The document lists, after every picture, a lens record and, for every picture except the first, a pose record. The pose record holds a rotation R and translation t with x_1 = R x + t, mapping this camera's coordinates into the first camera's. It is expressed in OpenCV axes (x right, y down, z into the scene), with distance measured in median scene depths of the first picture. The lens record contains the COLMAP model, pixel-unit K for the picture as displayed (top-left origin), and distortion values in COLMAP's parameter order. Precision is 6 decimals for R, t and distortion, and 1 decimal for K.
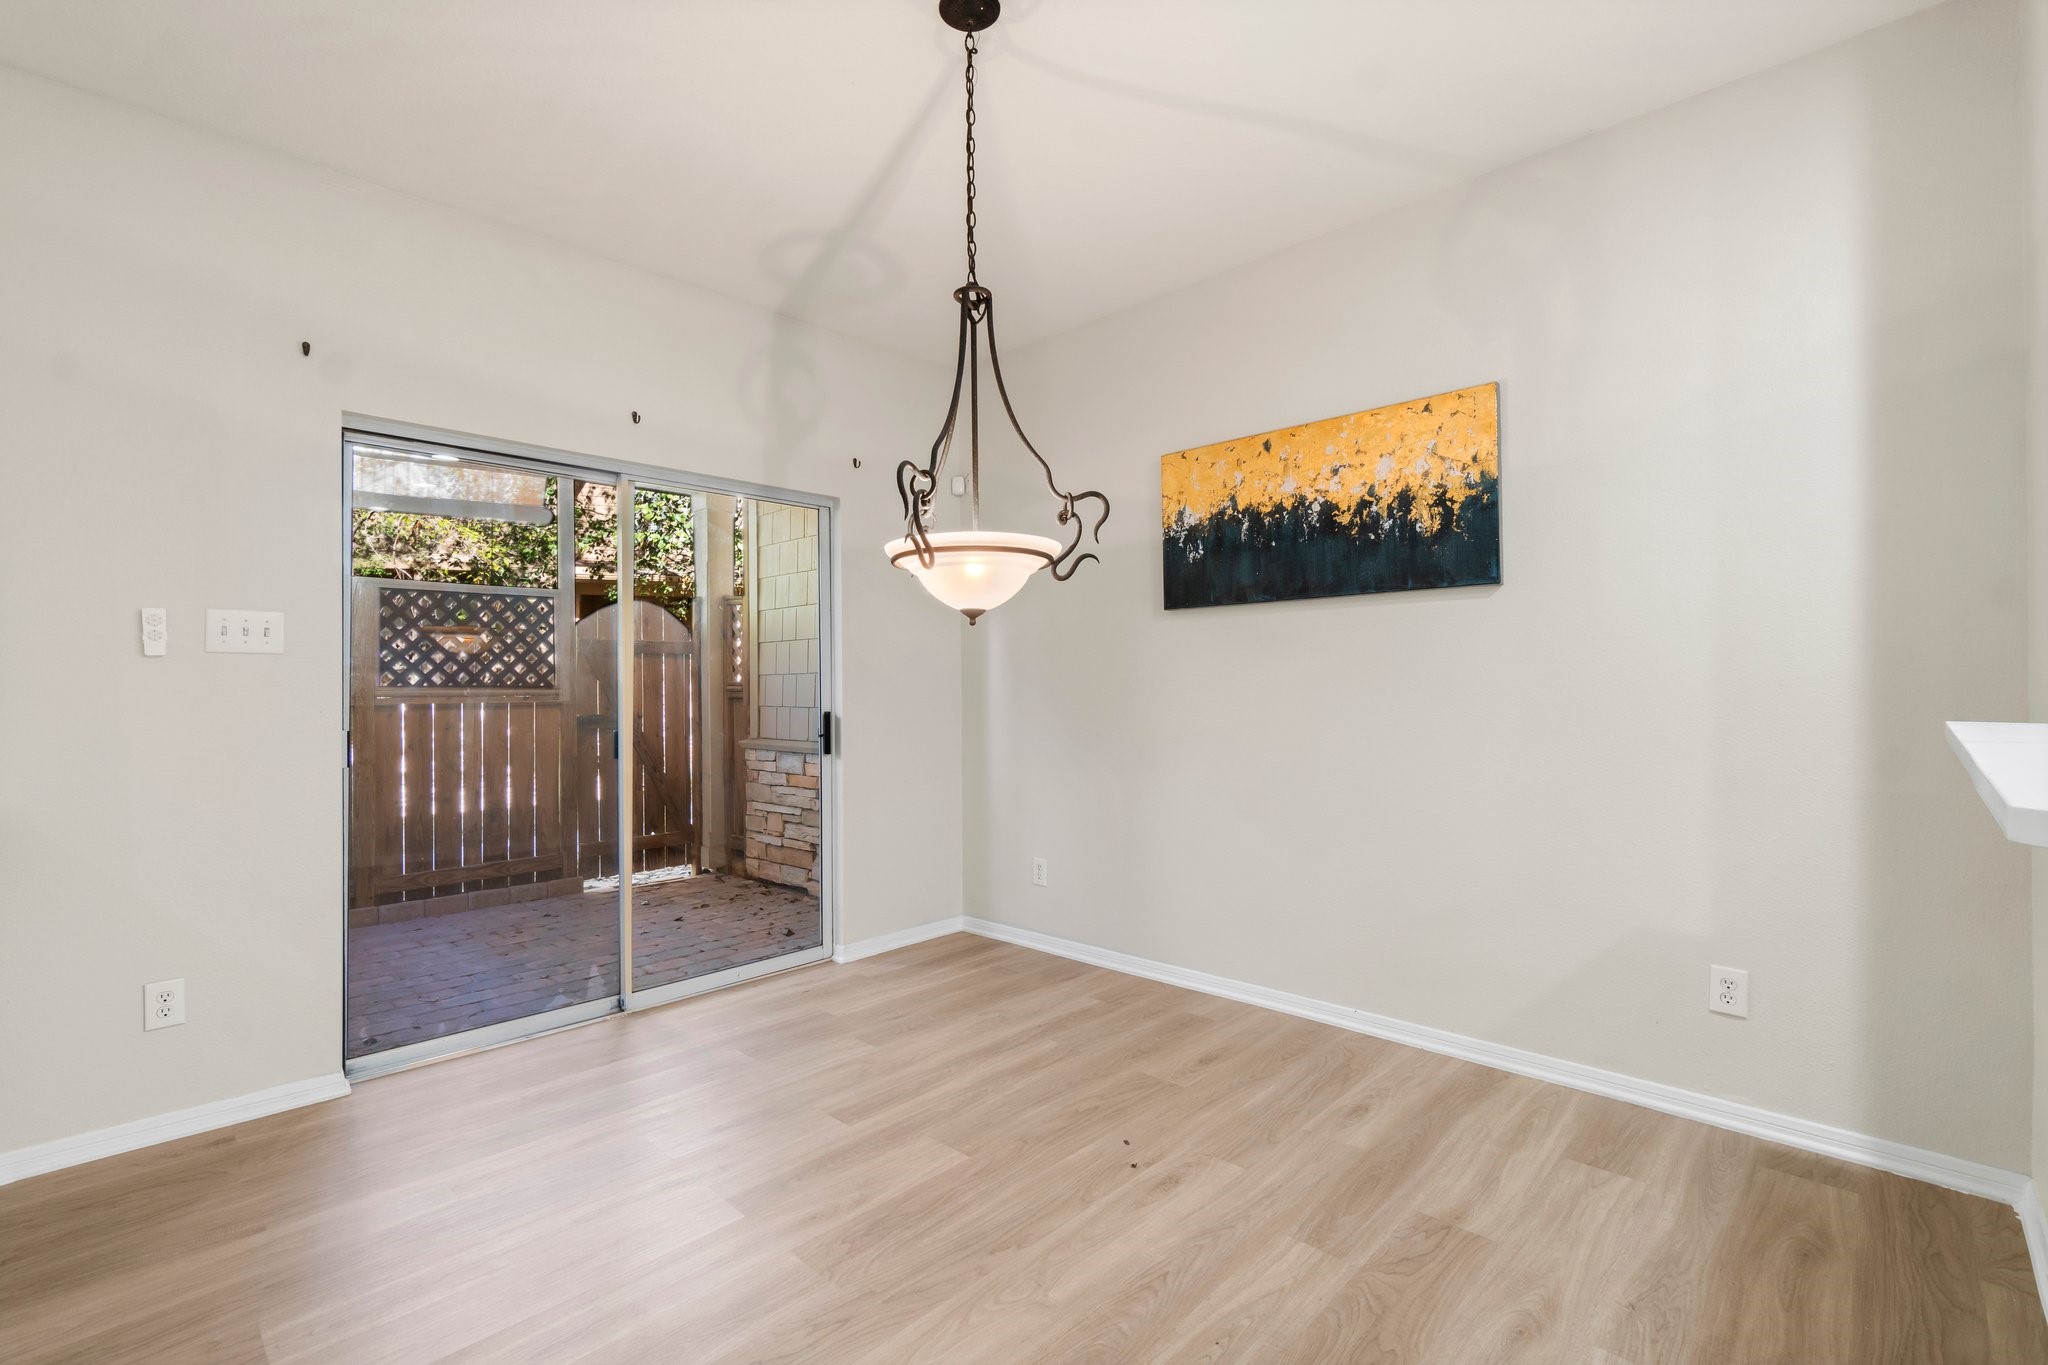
lens RADIAL K [[888.7, 0, 1017.2], [0, 888.7, 685.3], [0, 0, 1]] dist [-0.001517, 0.002467]
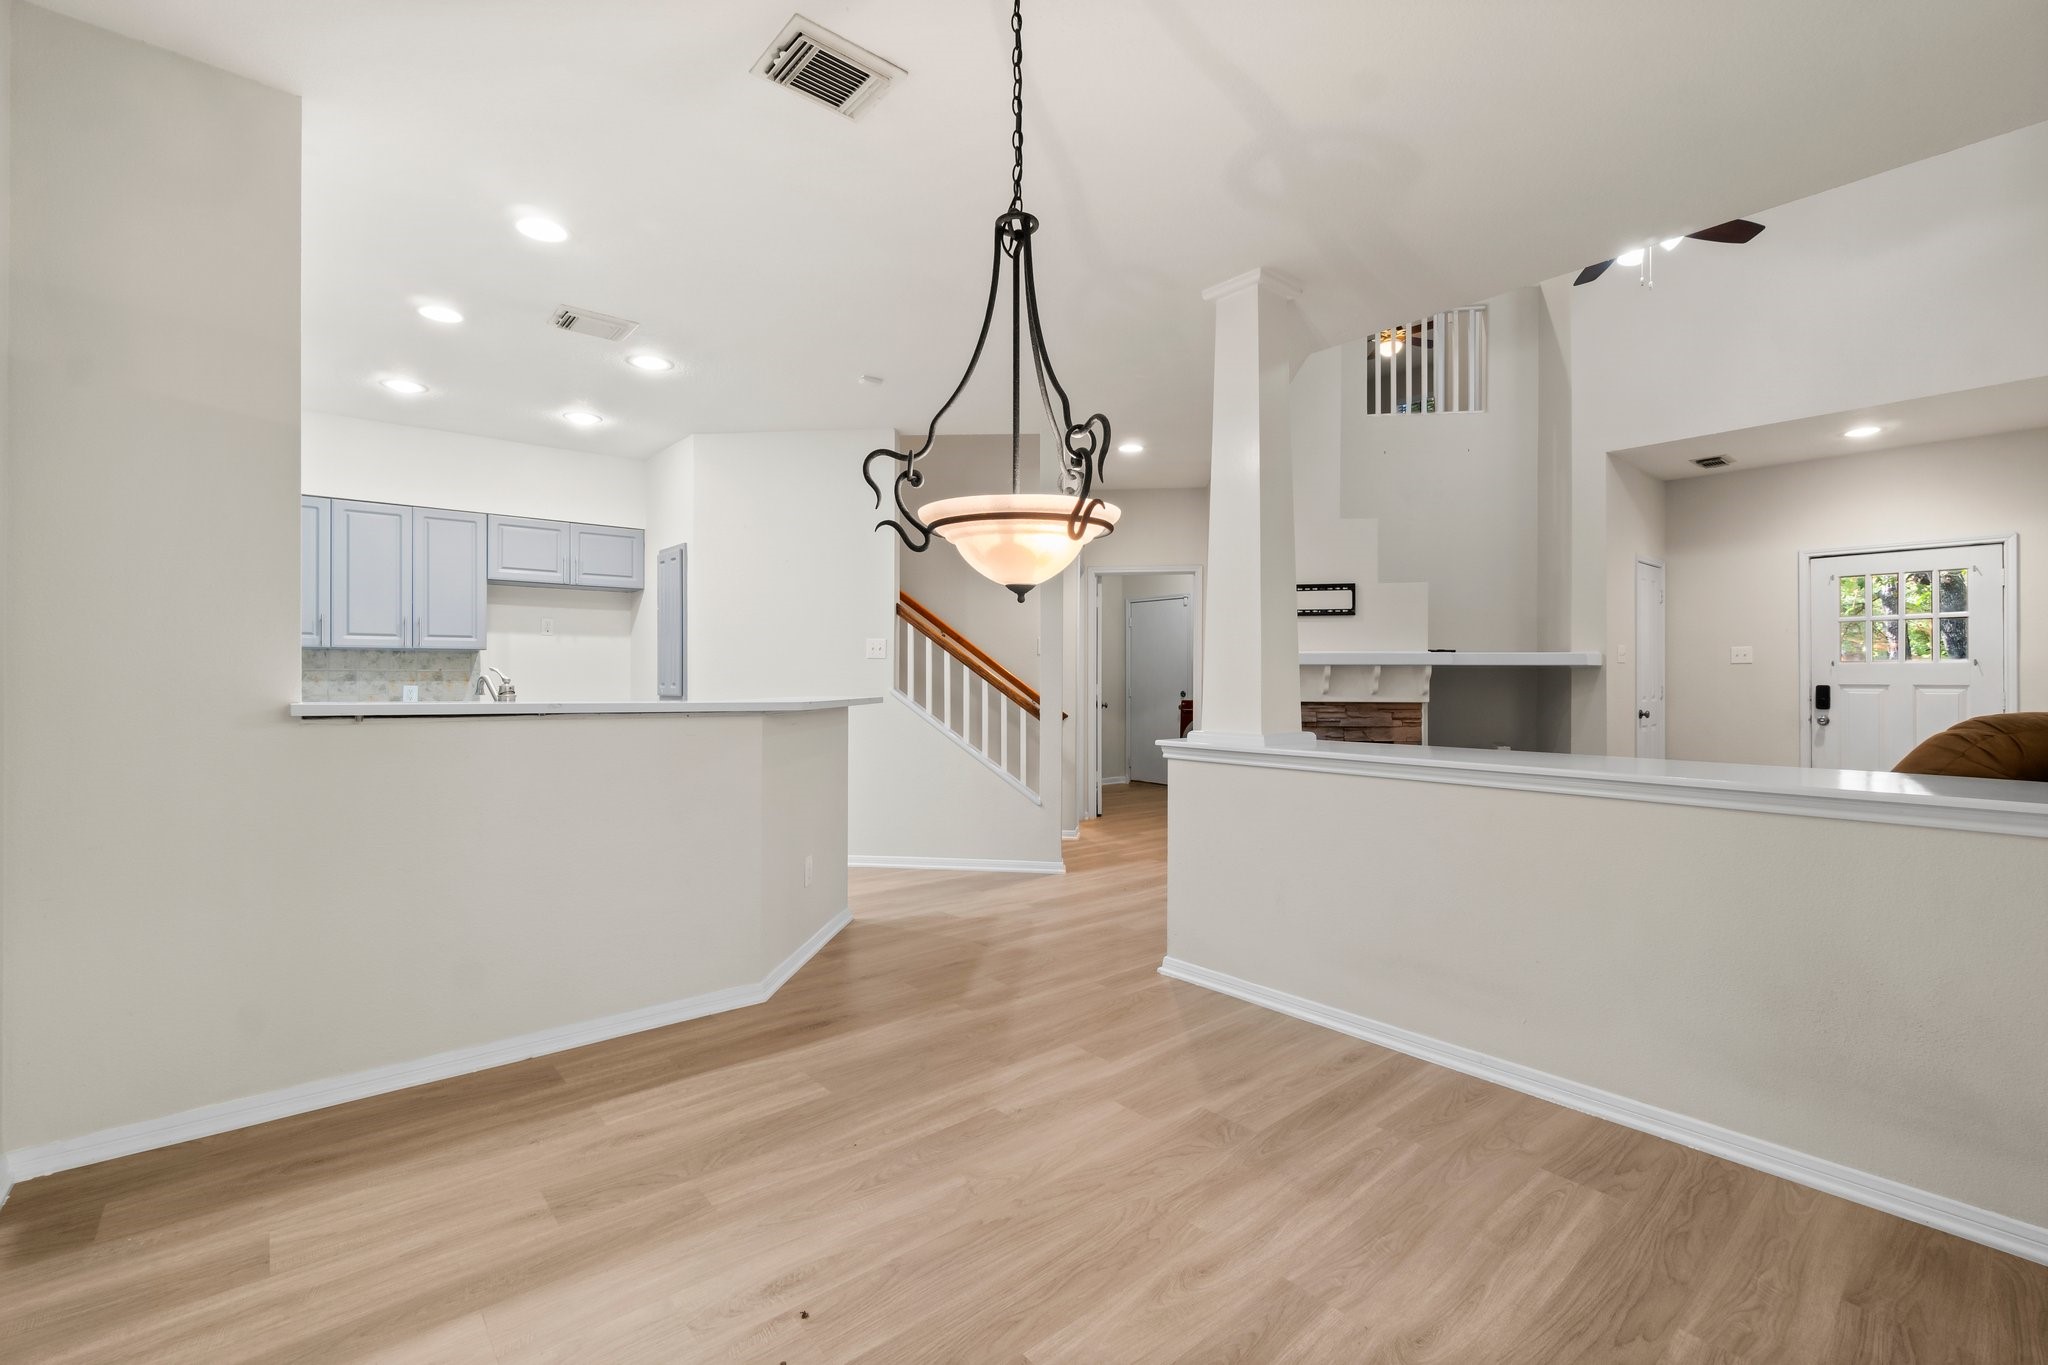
lens RADIAL K [[888.7, 0, 1024.6], [0, 888.7, 673.8], [0, 0, 1]] dist [-0.001517, 0.002467]
pose [[-0.995896, 0.006990, 0.090236, -0.137273], [0.007066, 0.999975, 0.000524, 0.004009], [-0.090230, 0.001159, -0.995920, 1.913395]]
